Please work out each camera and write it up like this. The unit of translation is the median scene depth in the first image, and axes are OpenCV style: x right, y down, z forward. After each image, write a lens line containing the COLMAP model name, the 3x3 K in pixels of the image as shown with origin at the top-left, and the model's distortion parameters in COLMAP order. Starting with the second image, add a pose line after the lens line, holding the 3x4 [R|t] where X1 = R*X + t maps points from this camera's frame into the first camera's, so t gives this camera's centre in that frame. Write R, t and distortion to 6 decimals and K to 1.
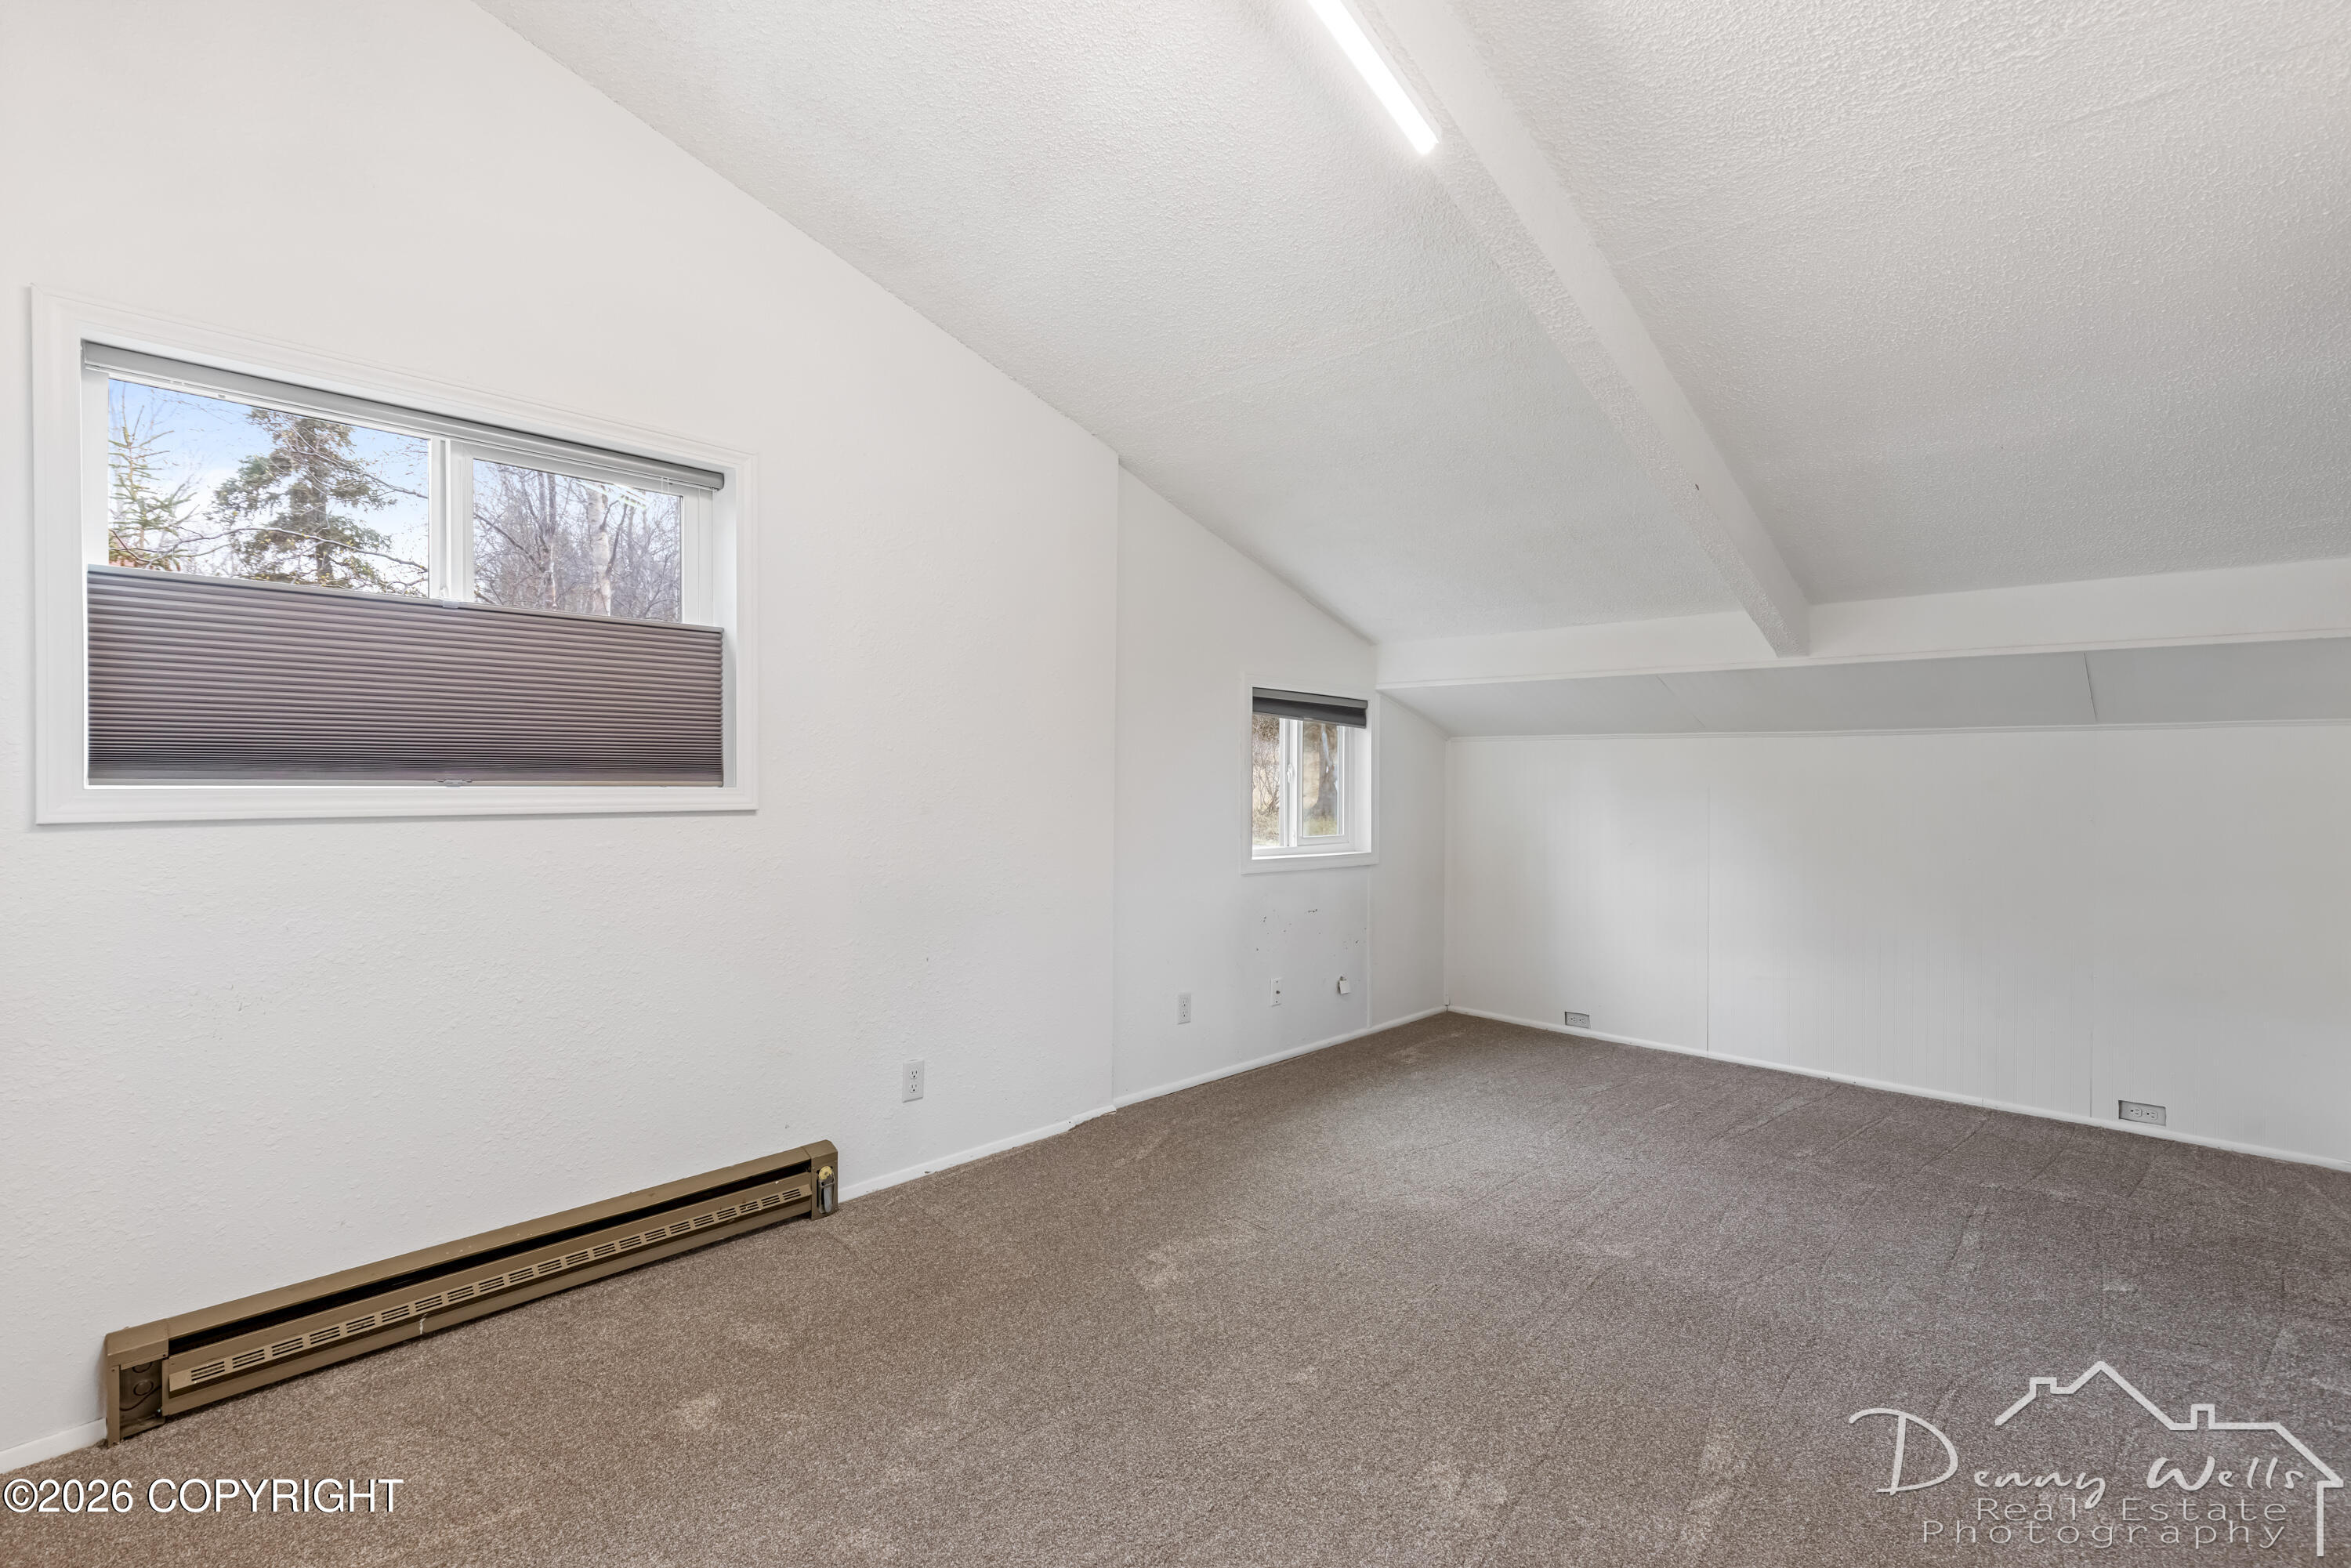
lens RADIAL K [[1066.6, 0, 1179.3], [0, 1066.6, 777.0], [0, 0, 1]] dist [0.003697, -0.000330]
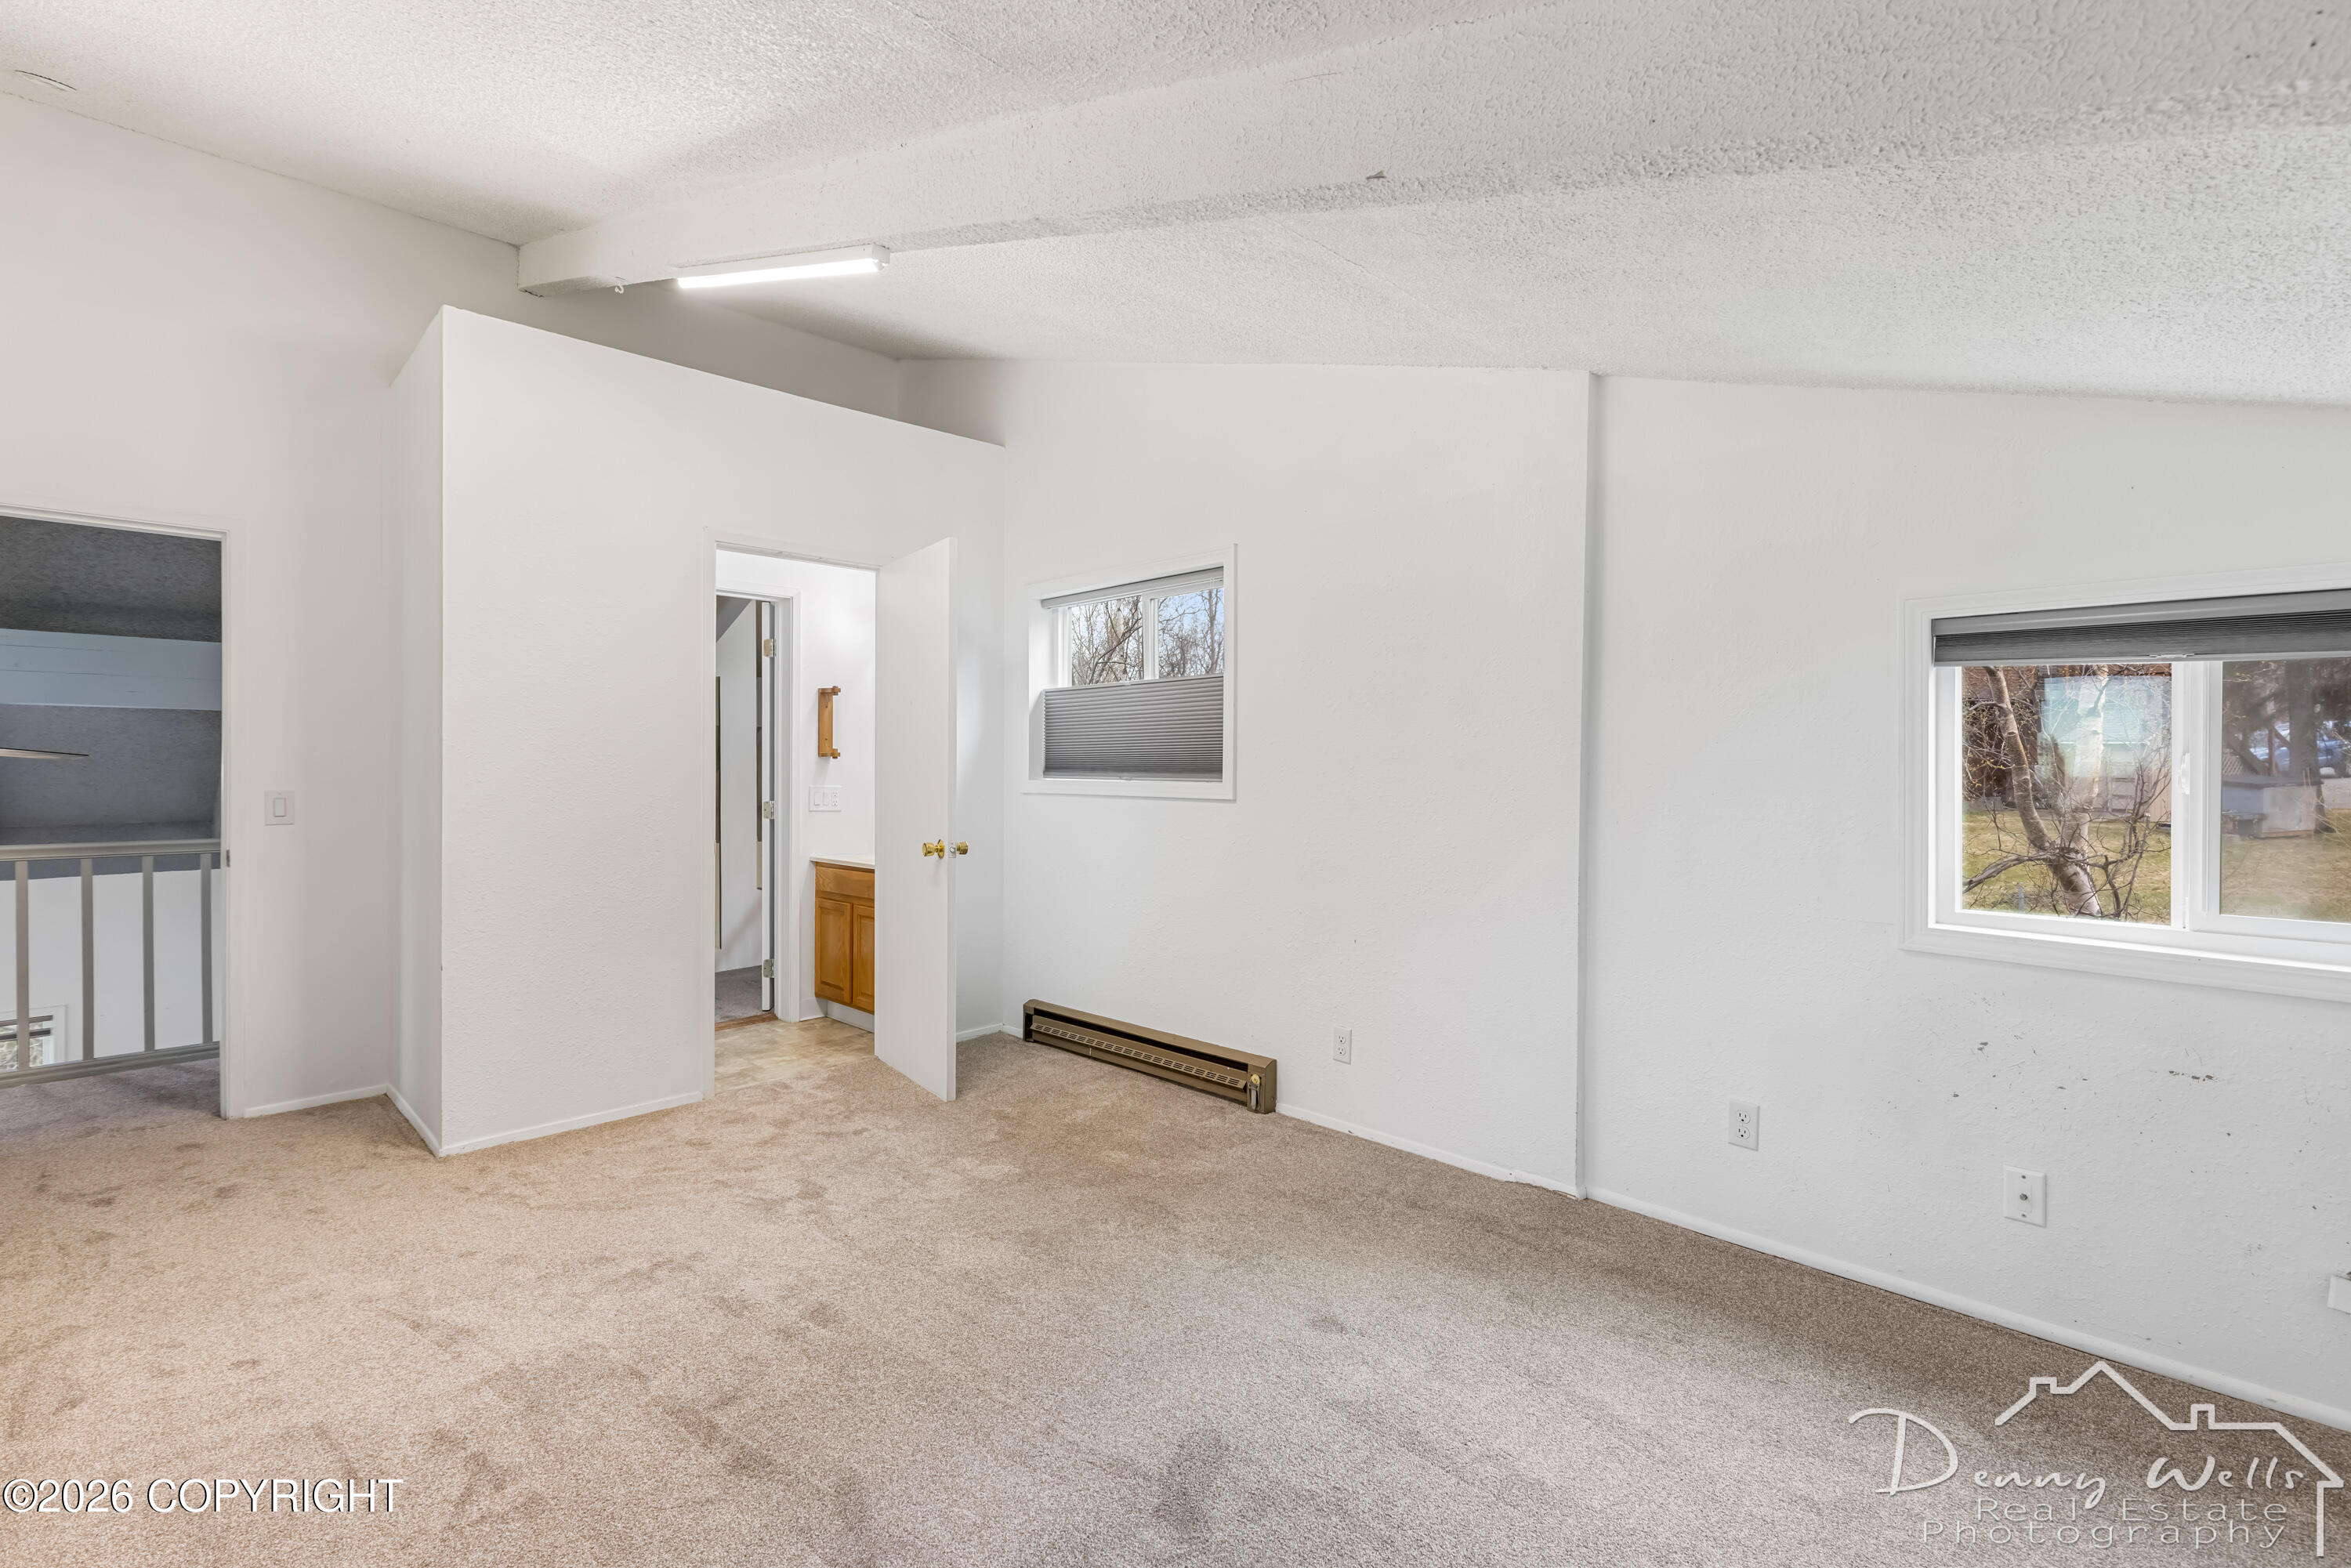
lens RADIAL K [[1066.6, 0, 1168.5], [0, 1066.6, 778.0], [0, 0, 1]] dist [0.003697, -0.000330]
pose [[-0.043801, 0.006075, -0.999022, 1.013496], [-0.000843, 0.999981, 0.006117, -0.006401], [0.999040, 0.001110, -0.043795, 0.985199]]
